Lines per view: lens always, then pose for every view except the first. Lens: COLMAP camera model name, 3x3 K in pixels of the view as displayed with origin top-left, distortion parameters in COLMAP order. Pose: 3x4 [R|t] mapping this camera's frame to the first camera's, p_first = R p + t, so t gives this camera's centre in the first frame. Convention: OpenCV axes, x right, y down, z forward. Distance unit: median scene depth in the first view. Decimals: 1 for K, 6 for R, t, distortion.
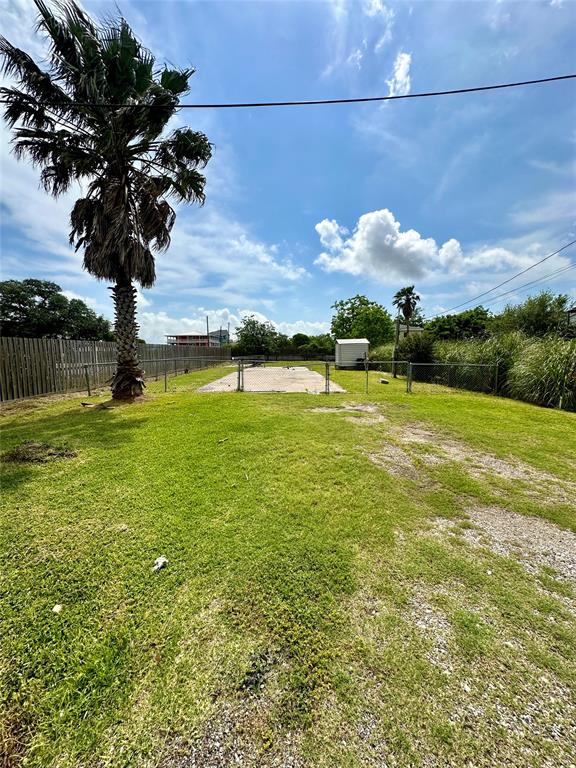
lens RADIAL K [[305.5, 0, 288.0], [0, 305.5, 384.0], [0, 0, 1]] dist [0.000231, 0.000152]
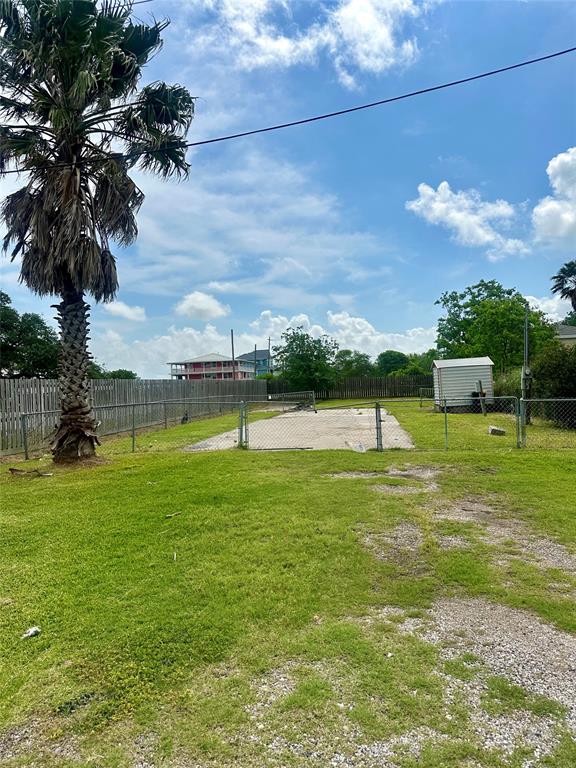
lens RADIAL K [[537.9, 0, 293.4], [0, 537.9, 383.4], [0, 0, 1]] dist [0.106449, -0.187167]
pose [[0.986765, -0.031753, -0.159019, 0.134976], [0.014774, 0.994167, -0.106837, 0.008335], [0.161484, 0.103074, 0.981478, -0.115882]]
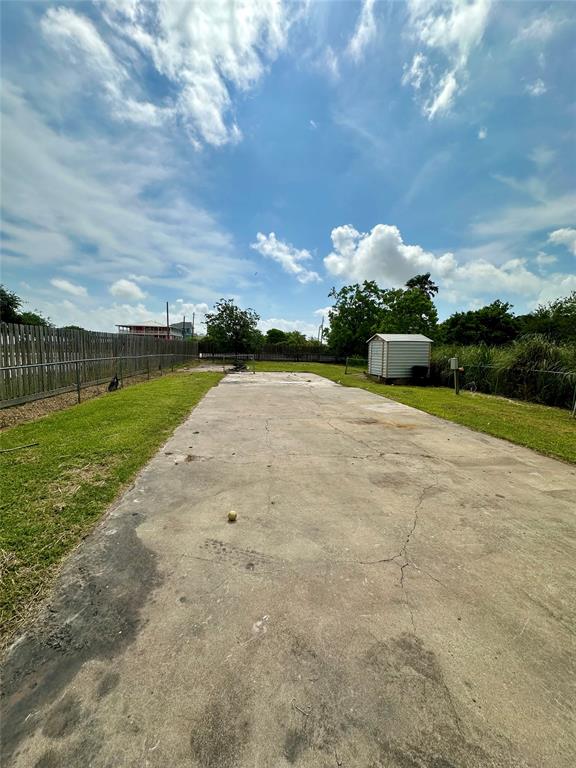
lens RADIAL K [[305.5, 0, 288.0], [0, 305.5, 384.0], [0, 0, 1]] dist [0.000231, 0.000152]
pose [[0.993223, 0.019763, 0.114532, -0.203781], [-0.020711, 0.999760, 0.007099, -0.098404], [-0.114365, -0.009423, 0.993394, 0.908126]]
